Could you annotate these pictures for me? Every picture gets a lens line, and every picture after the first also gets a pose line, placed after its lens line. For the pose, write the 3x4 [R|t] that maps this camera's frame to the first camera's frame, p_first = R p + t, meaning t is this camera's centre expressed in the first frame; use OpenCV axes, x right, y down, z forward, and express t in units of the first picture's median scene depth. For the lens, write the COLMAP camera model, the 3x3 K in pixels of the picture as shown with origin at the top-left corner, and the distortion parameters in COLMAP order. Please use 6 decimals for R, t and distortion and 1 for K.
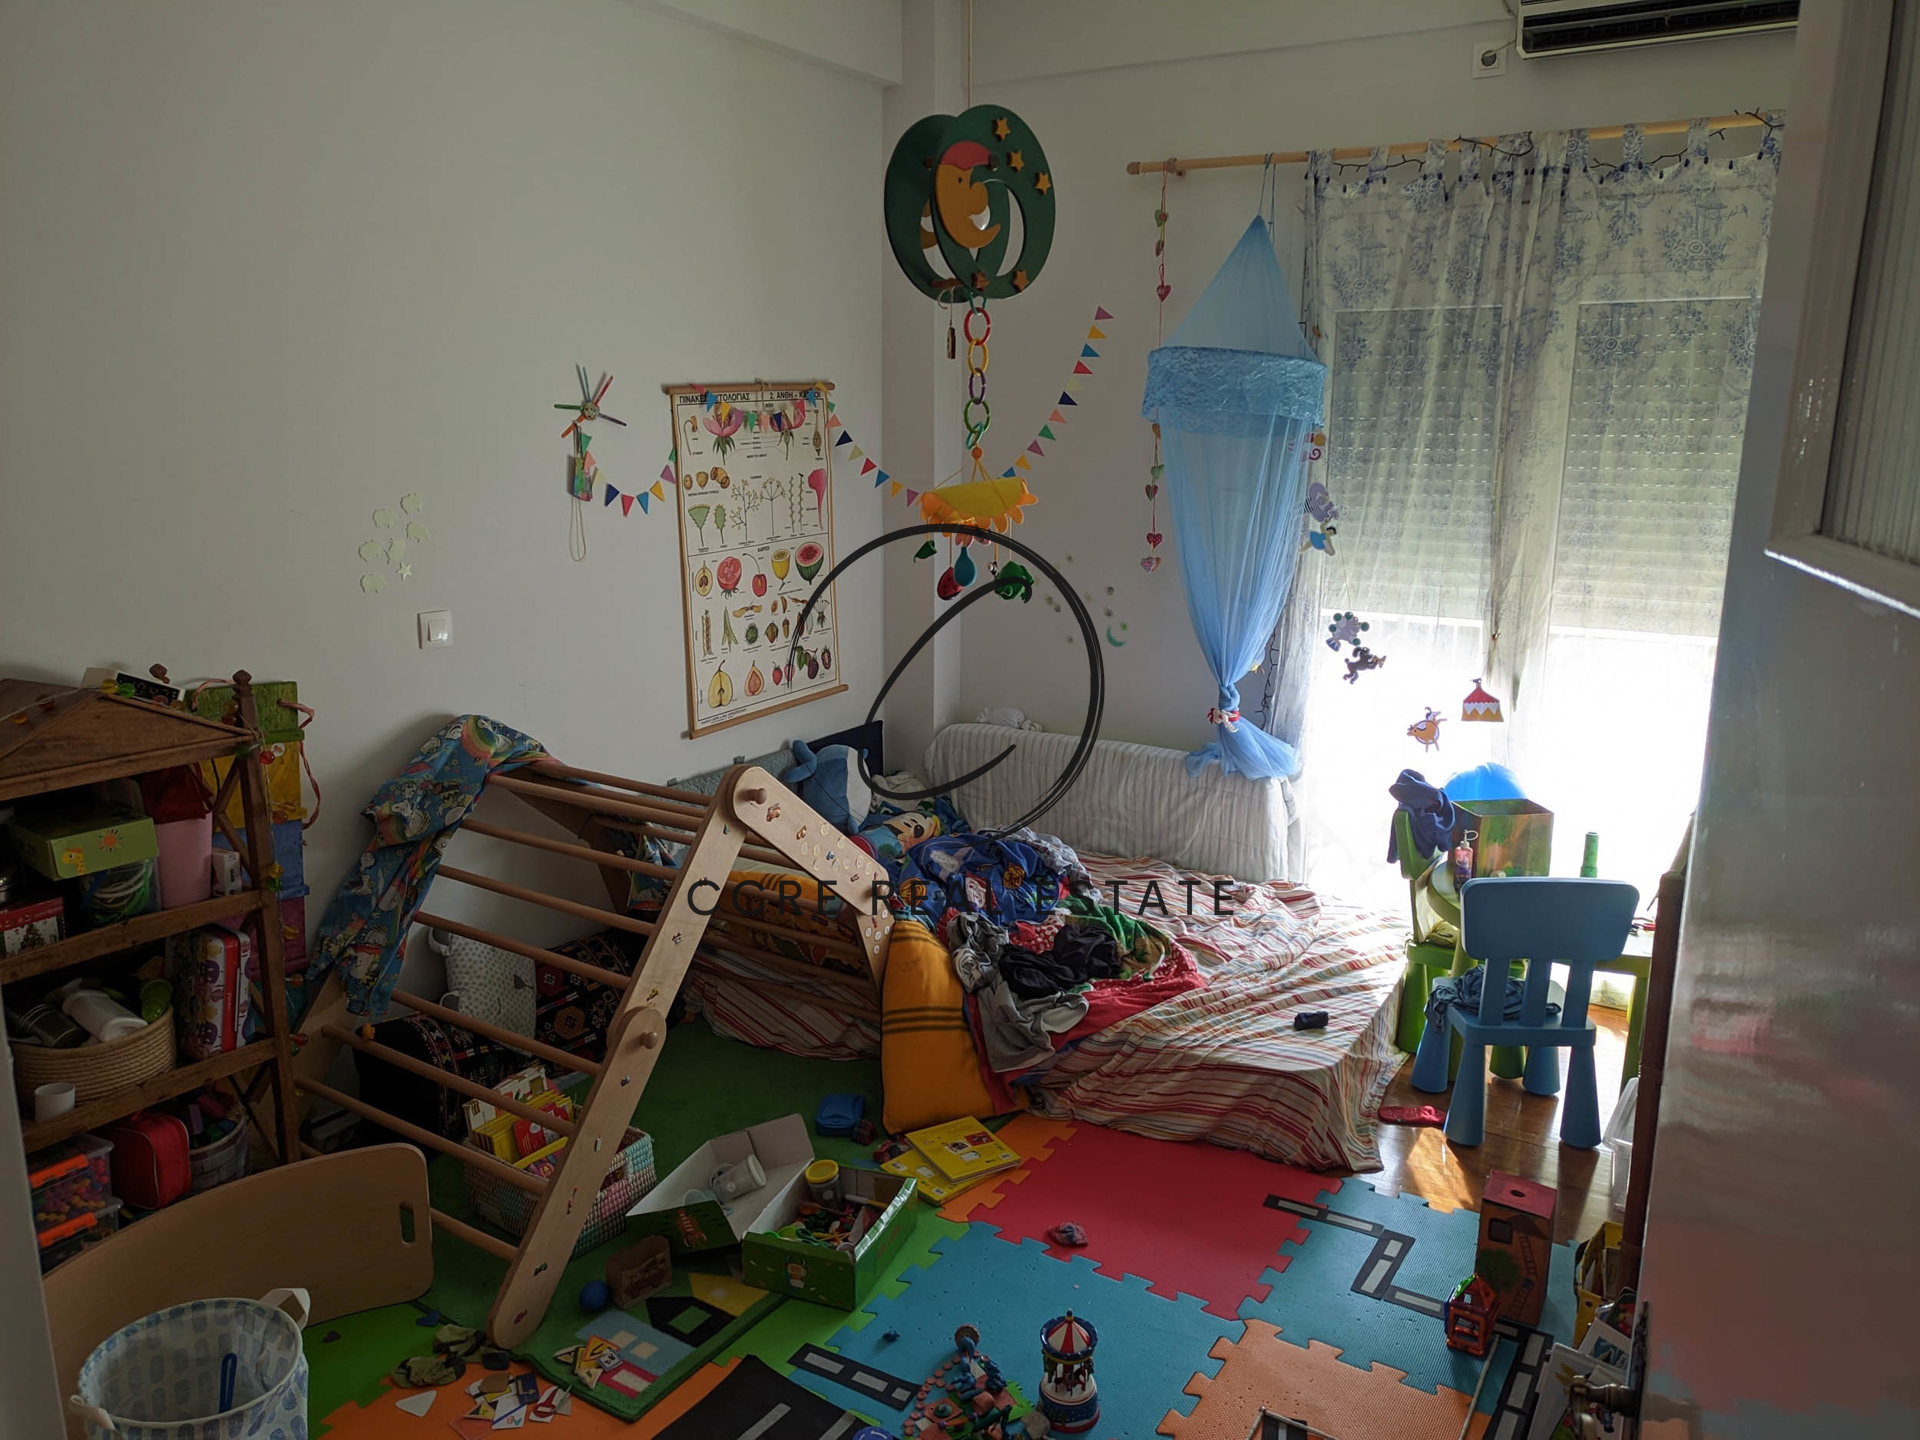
lens RADIAL K [[1452.1, 0, 971.8], [0, 1452.1, 726.9], [0, 0, 1]] dist [0.047936, -0.026827]
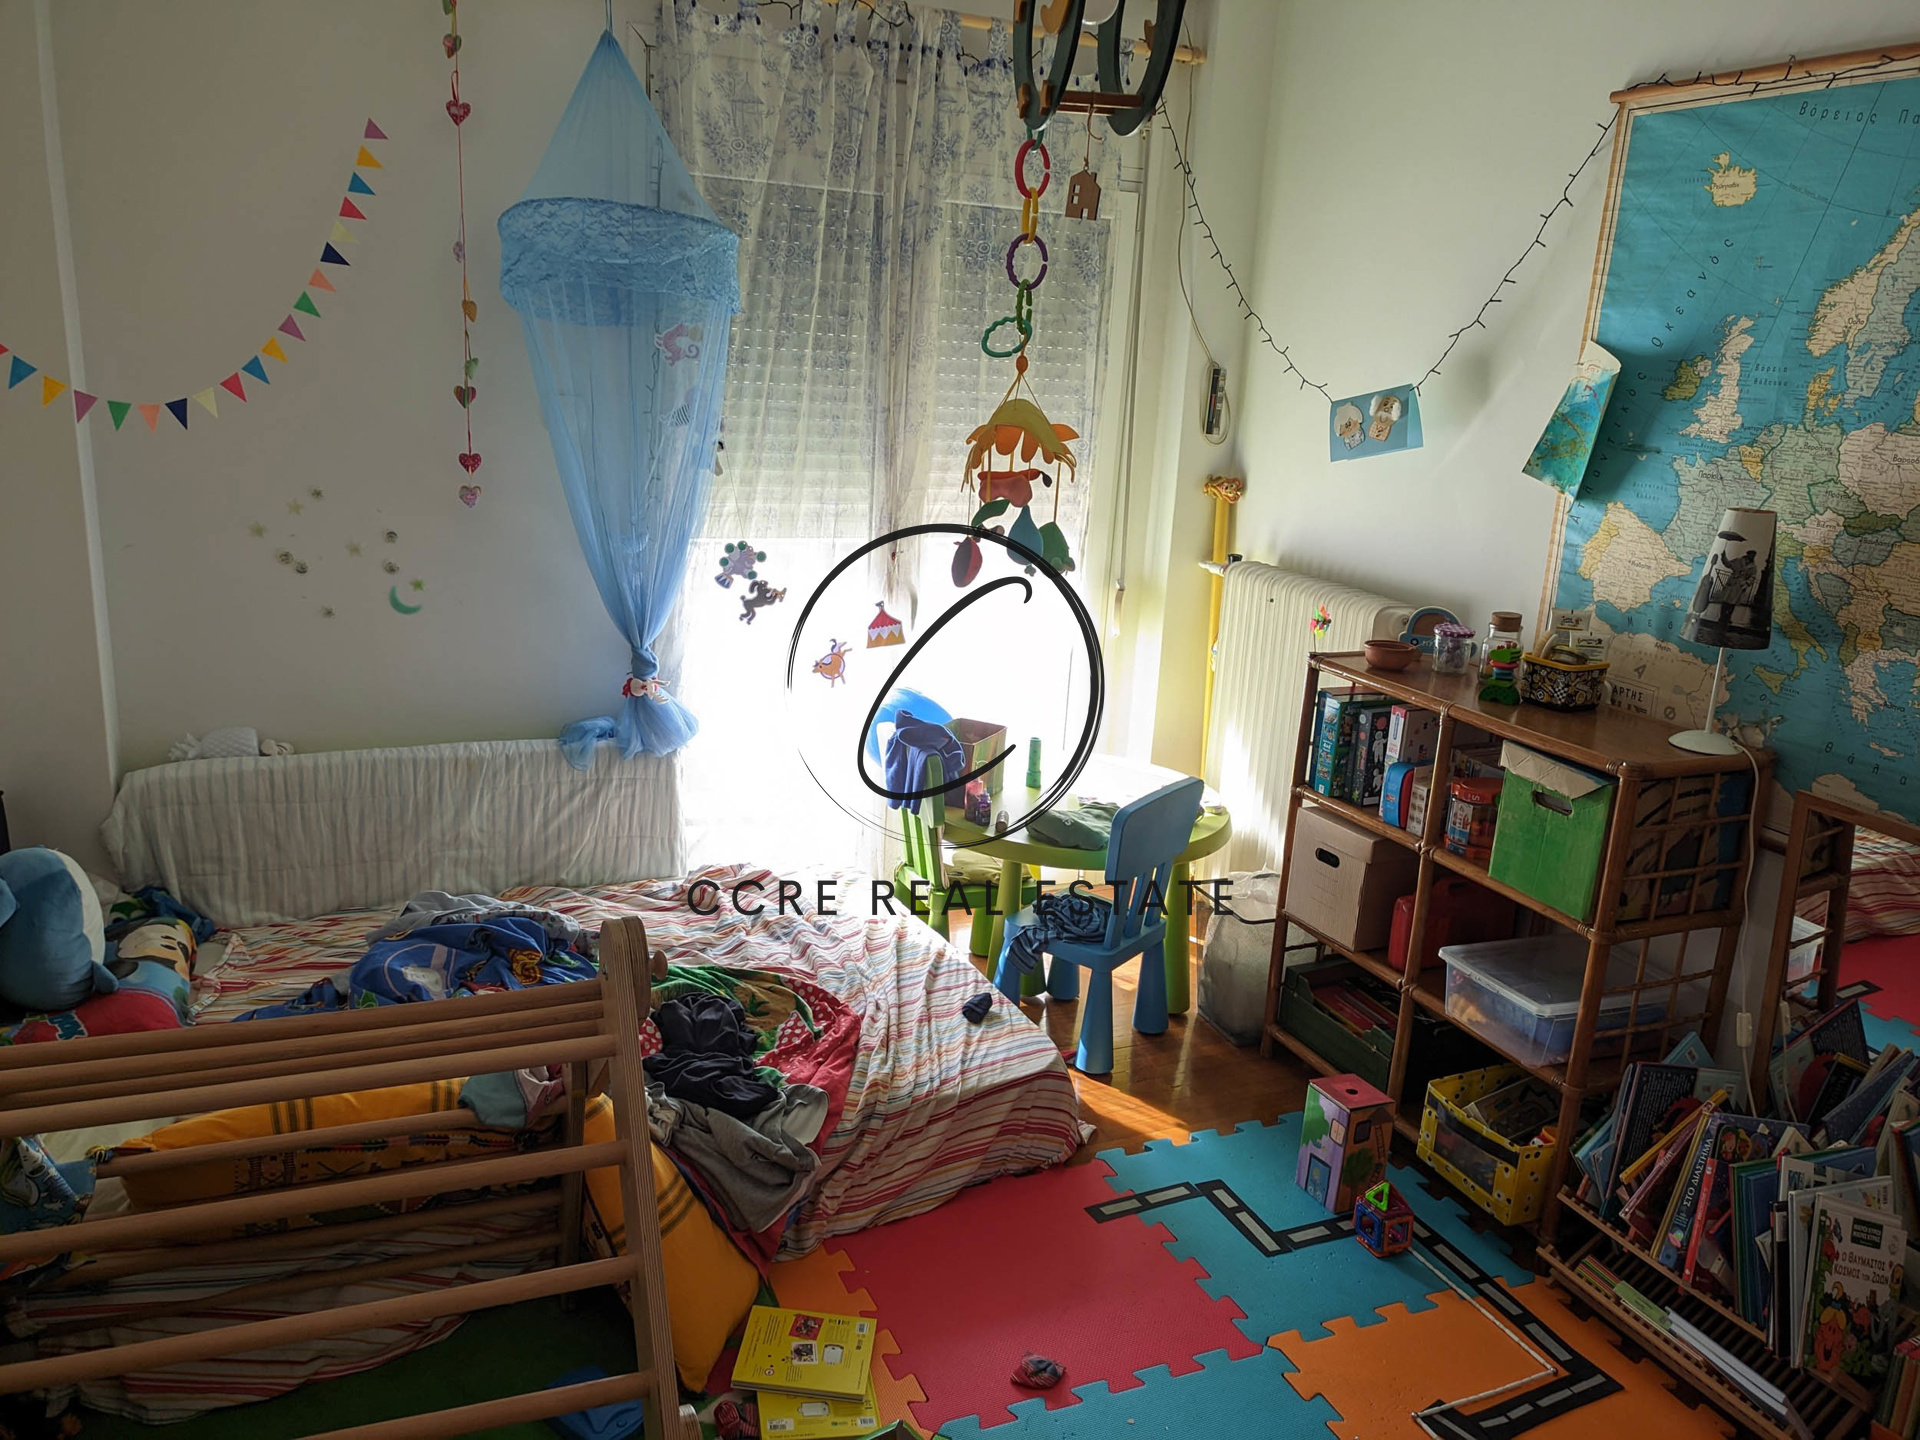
lens RADIAL K [[1452.1, 0, 965.8], [0, 1452.1, 716.7], [0, 0, 1]] dist [0.047936, -0.026827]
pose [[0.557437, -0.185338, 0.809268, -0.389779], [0.123569, 0.982428, 0.139879, -0.083803], [-0.820972, 0.022026, 0.570543, 0.424207]]
